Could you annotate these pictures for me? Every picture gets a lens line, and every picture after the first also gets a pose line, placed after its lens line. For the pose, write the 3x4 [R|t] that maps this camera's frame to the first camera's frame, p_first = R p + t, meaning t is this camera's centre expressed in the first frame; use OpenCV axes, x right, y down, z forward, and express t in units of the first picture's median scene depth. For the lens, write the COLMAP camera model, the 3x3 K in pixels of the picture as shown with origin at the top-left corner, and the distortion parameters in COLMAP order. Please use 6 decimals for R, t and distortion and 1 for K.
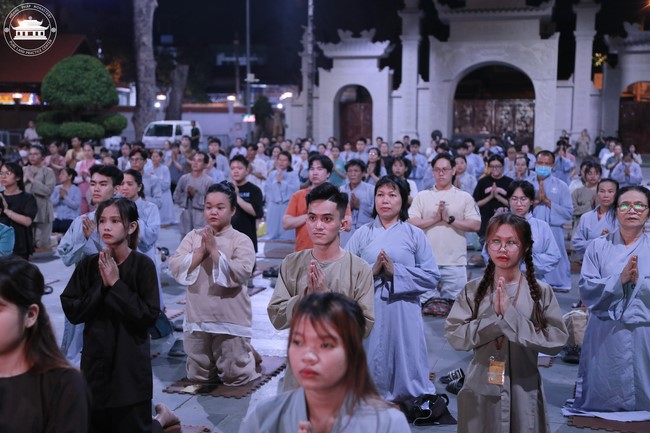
lens RADIAL K [[1013.1, 0, 320.3], [0, 1013.1, 214.7], [0, 0, 1]] dist [0.225081, 0.000000]
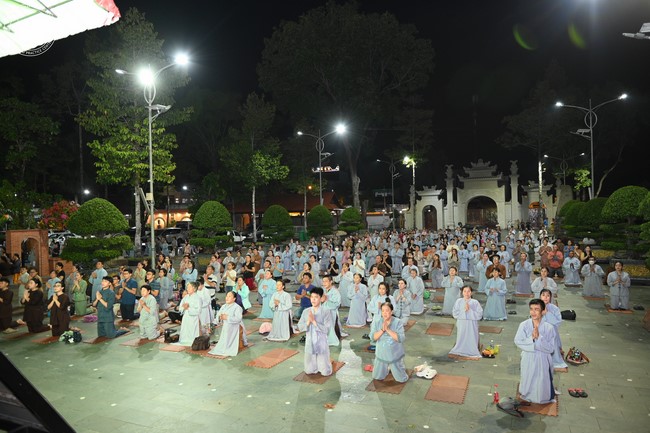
lens RADIAL K [[442.9, 0, 325.0], [0, 442.9, 216.9], [0, 0, 1]] dist [-0.006367, 0.000095]
pose [[0.980606, -0.032914, -0.193204, -0.014601], [0.017324, 0.996496, -0.081831, -0.002181], [0.195221, 0.076897, 0.977740, -0.239183]]
